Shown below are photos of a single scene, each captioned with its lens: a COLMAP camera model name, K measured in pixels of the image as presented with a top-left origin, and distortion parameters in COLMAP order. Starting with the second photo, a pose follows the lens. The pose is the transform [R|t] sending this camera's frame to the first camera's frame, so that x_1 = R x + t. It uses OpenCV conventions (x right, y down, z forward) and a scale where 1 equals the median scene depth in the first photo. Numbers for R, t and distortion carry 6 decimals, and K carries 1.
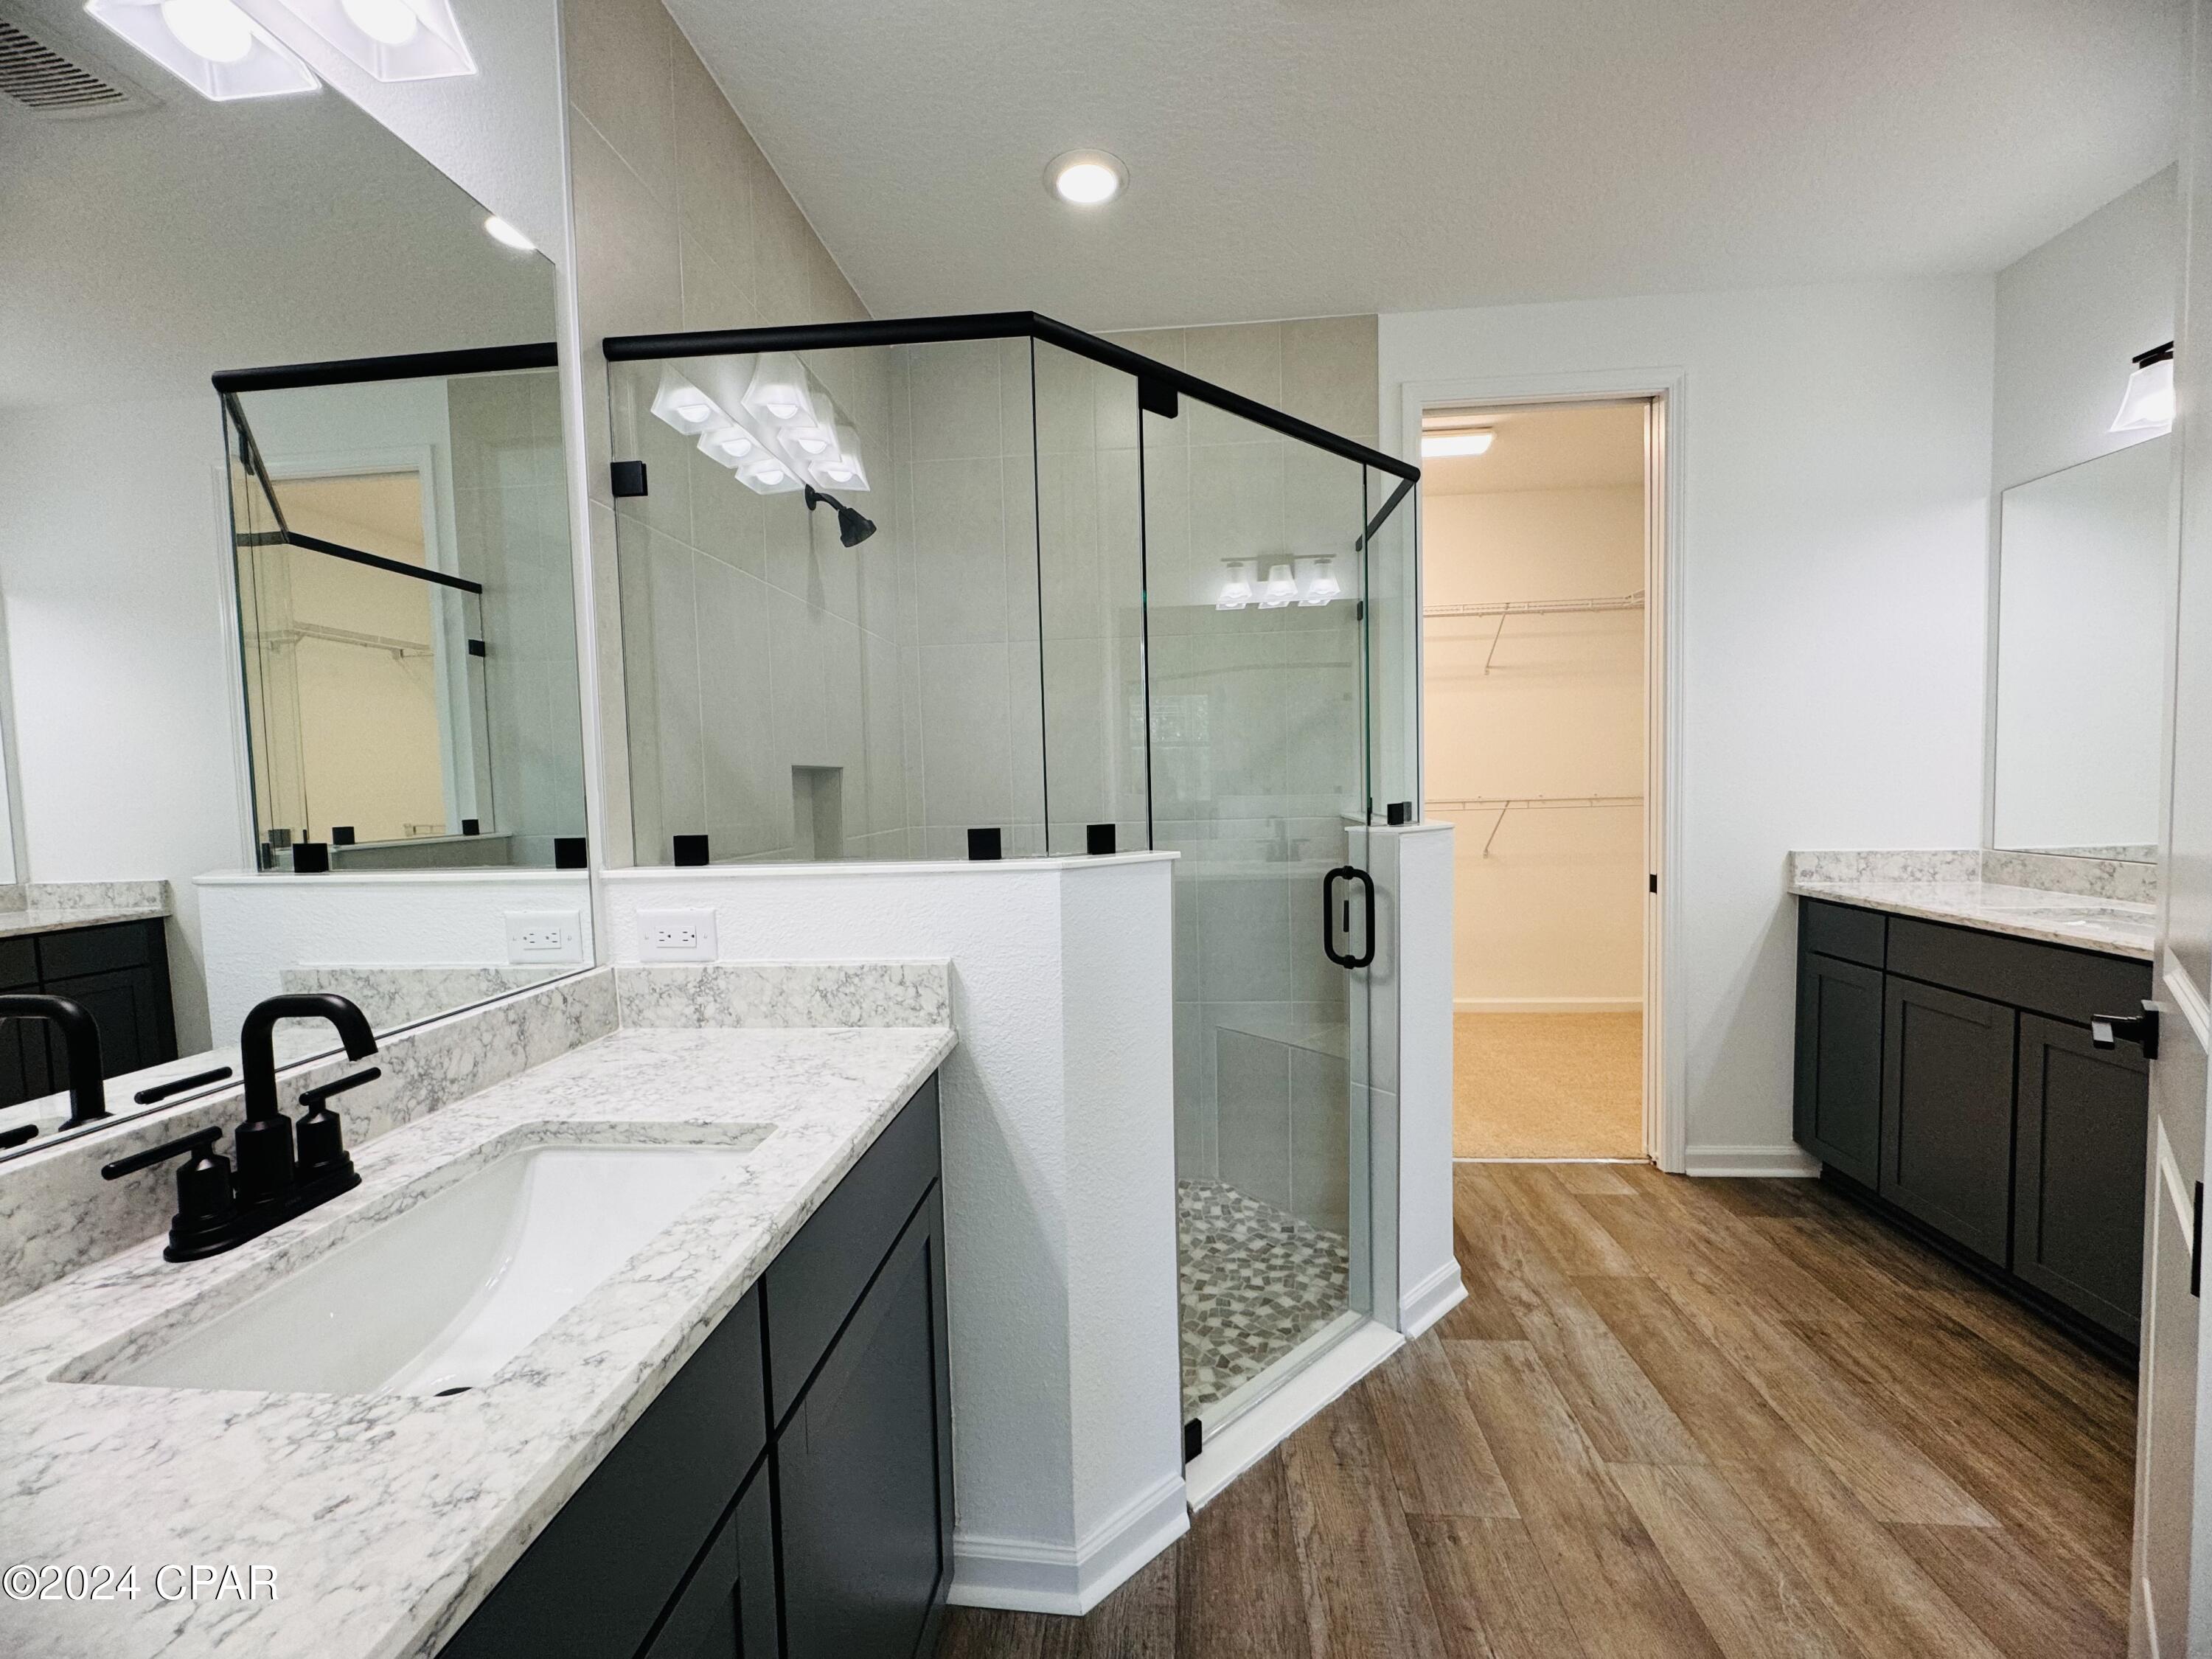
lens RADIAL K [[879.8, 0, 1107.5], [0, 879.8, 830.4], [0, 0, 1]] dist [-0.002007, -0.000626]
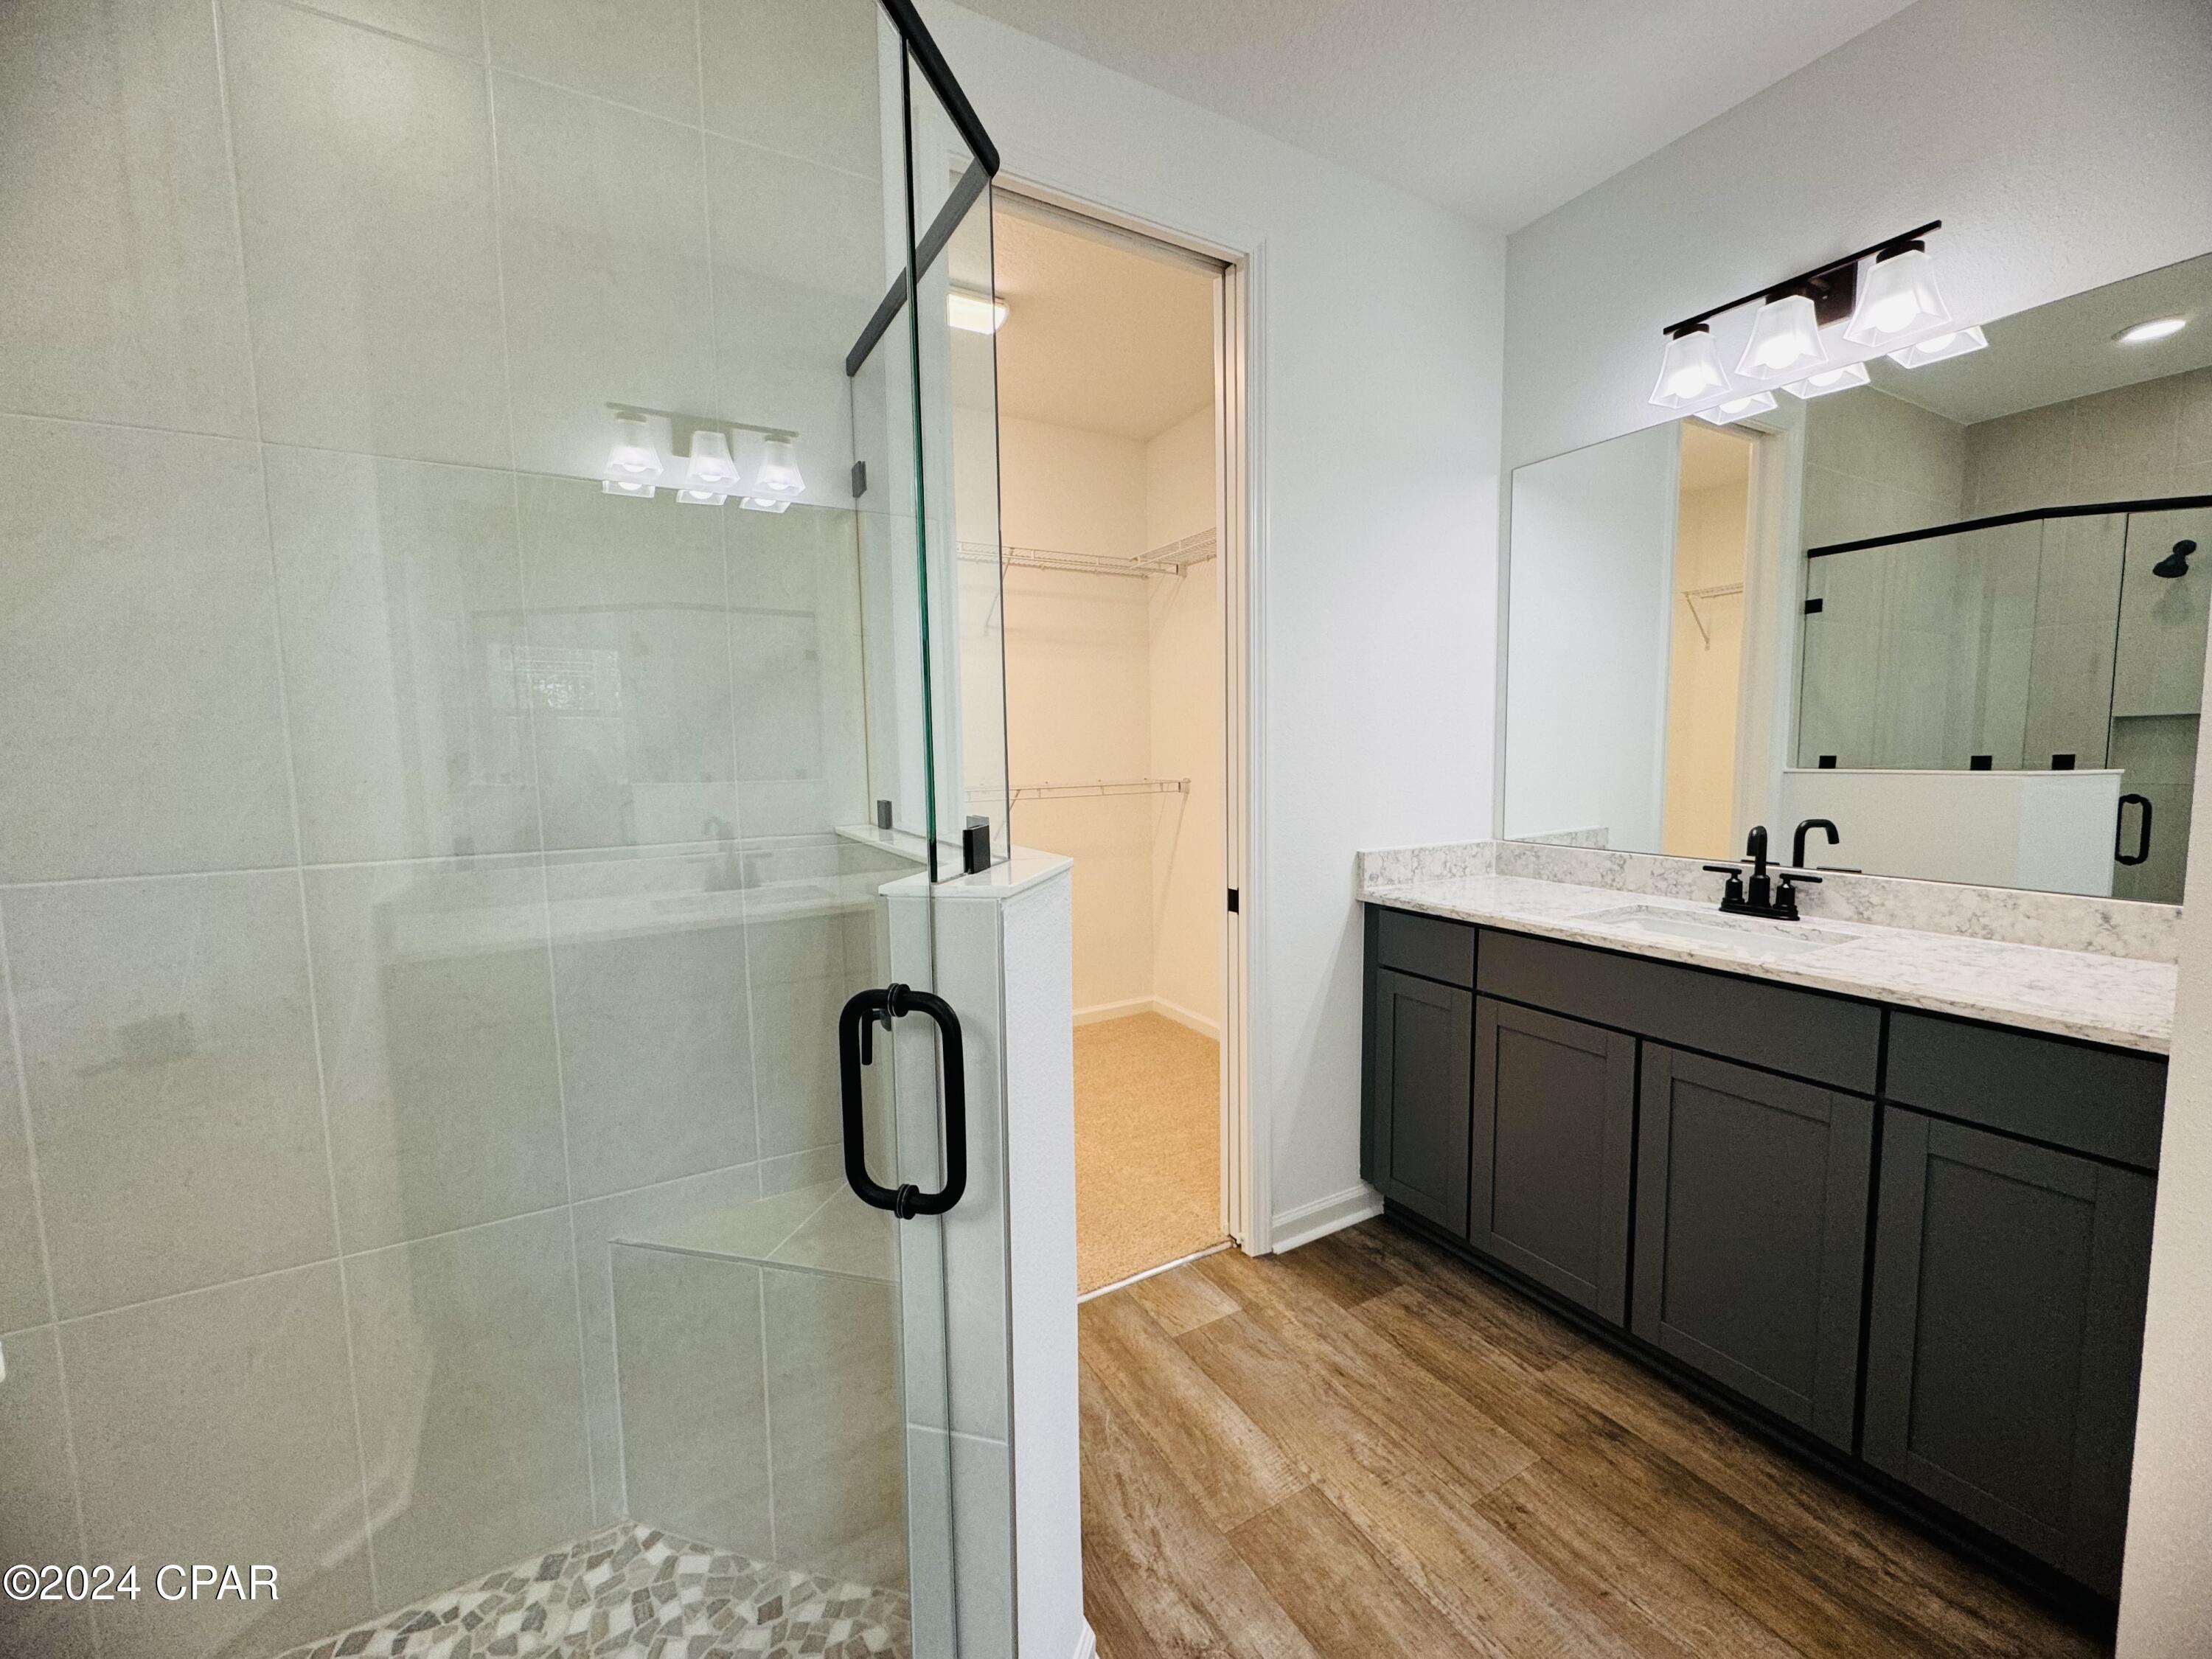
lens RADIAL K [[879.8, 0, 1105.6], [0, 879.8, 825.7], [0, 0, 1]] dist [-0.002007, -0.000626]
pose [[0.824128, -0.038430, 0.565098, 0.097966], [0.026869, 0.999225, 0.028769, -0.038713], [-0.565766, -0.008526, 0.824522, 0.489061]]
